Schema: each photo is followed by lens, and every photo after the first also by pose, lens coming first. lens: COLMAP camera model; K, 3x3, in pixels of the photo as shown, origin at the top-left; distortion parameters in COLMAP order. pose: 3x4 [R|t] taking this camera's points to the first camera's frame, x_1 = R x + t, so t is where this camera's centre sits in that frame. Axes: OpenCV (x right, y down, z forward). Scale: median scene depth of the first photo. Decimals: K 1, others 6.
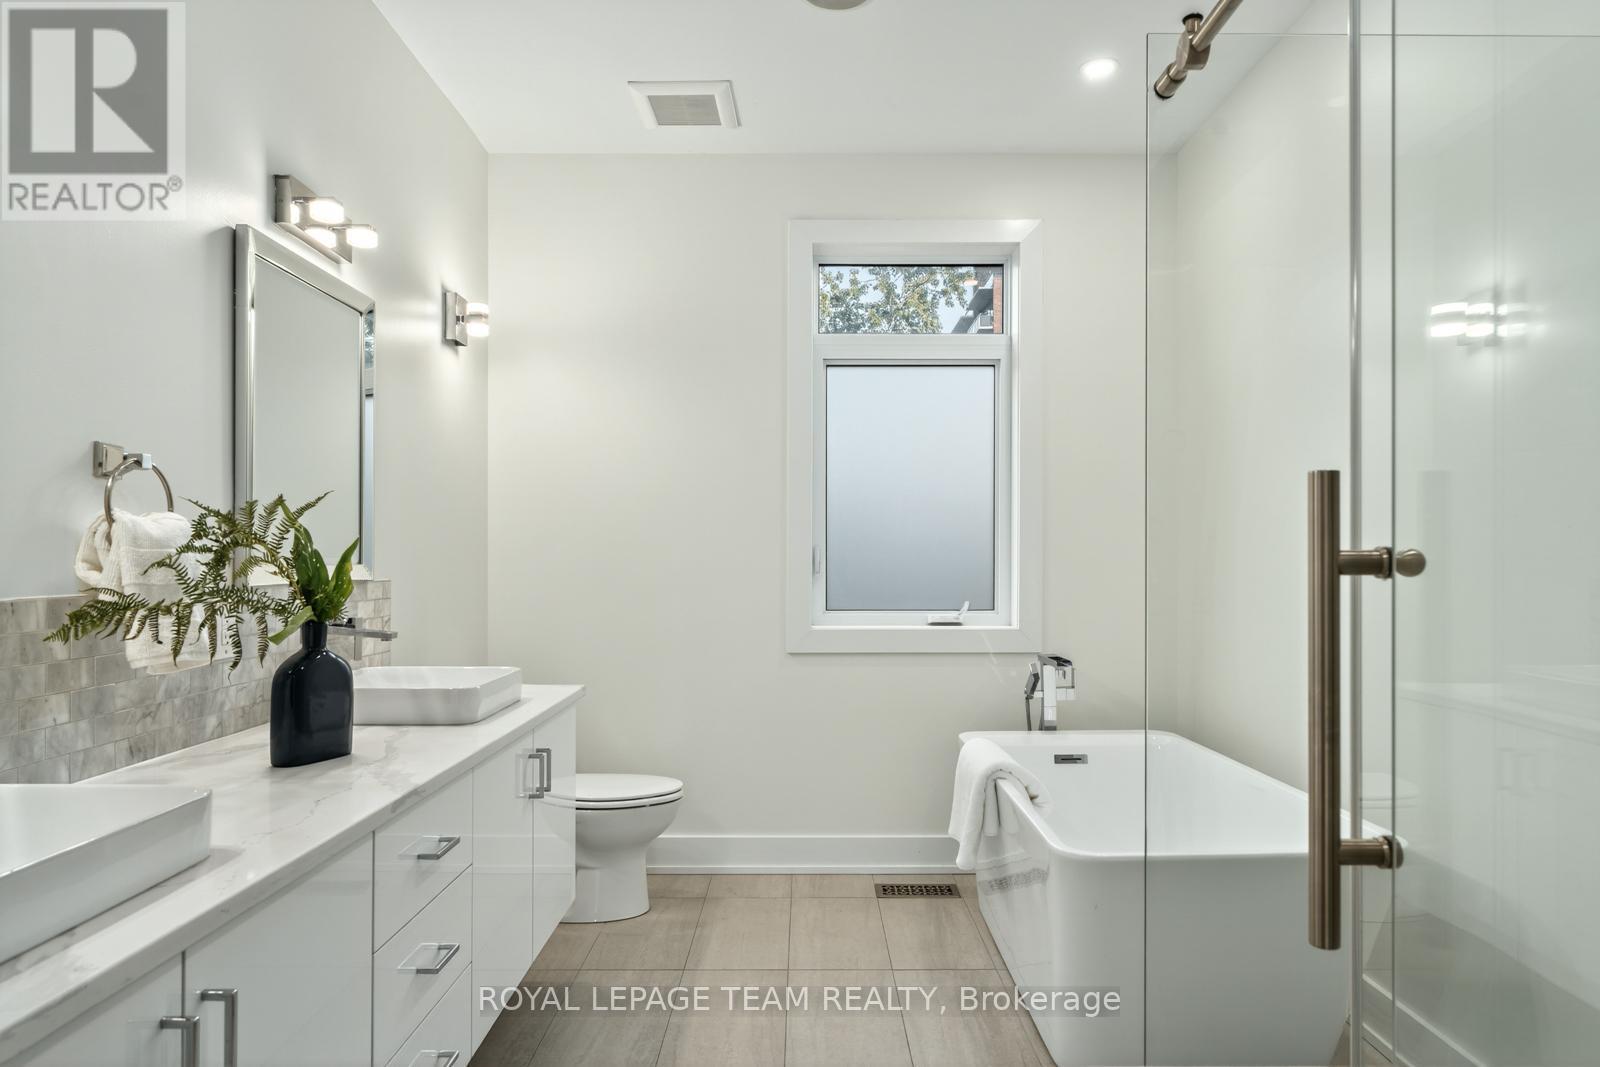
lens RADIAL K [[781.1, 0, 868.9], [0, 781.1, 540.6], [0, 0, 1]] dist [-0.002973, 0.007469]
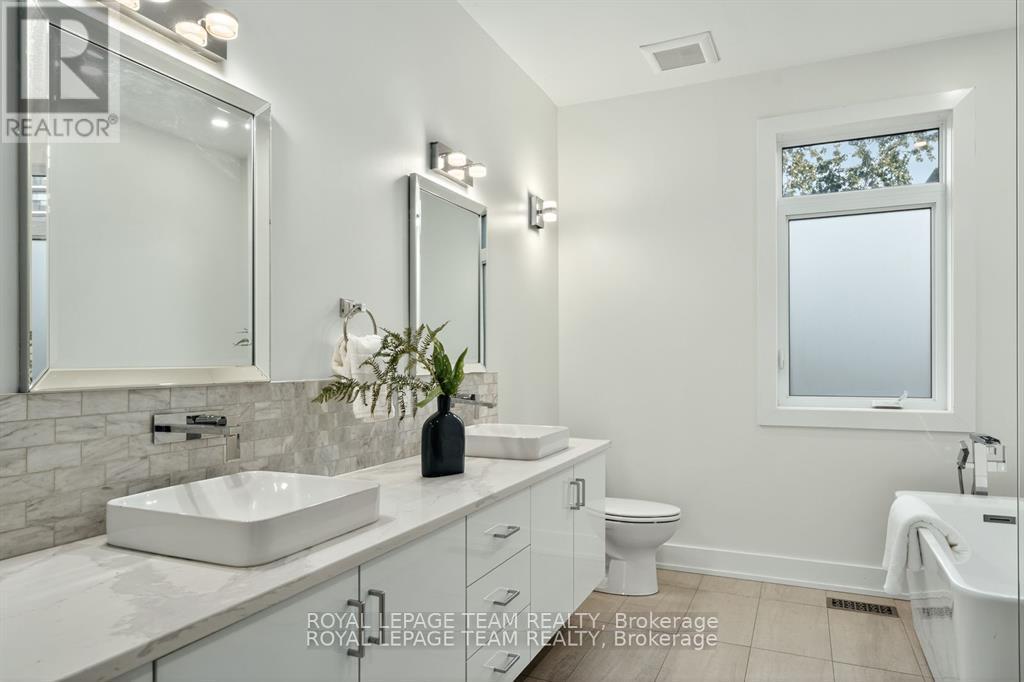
lens RADIAL K [[499.9, 0, 556.1], [0, 499.9, 345.5], [0, 0, 1]] dist [-0.002973, 0.007469]
pose [[0.948726, -0.012285, -0.315860, -0.144549], [0.011446, 0.999924, -0.004512, -0.000639], [0.315892, 0.000665, 0.948795, 0.020354]]
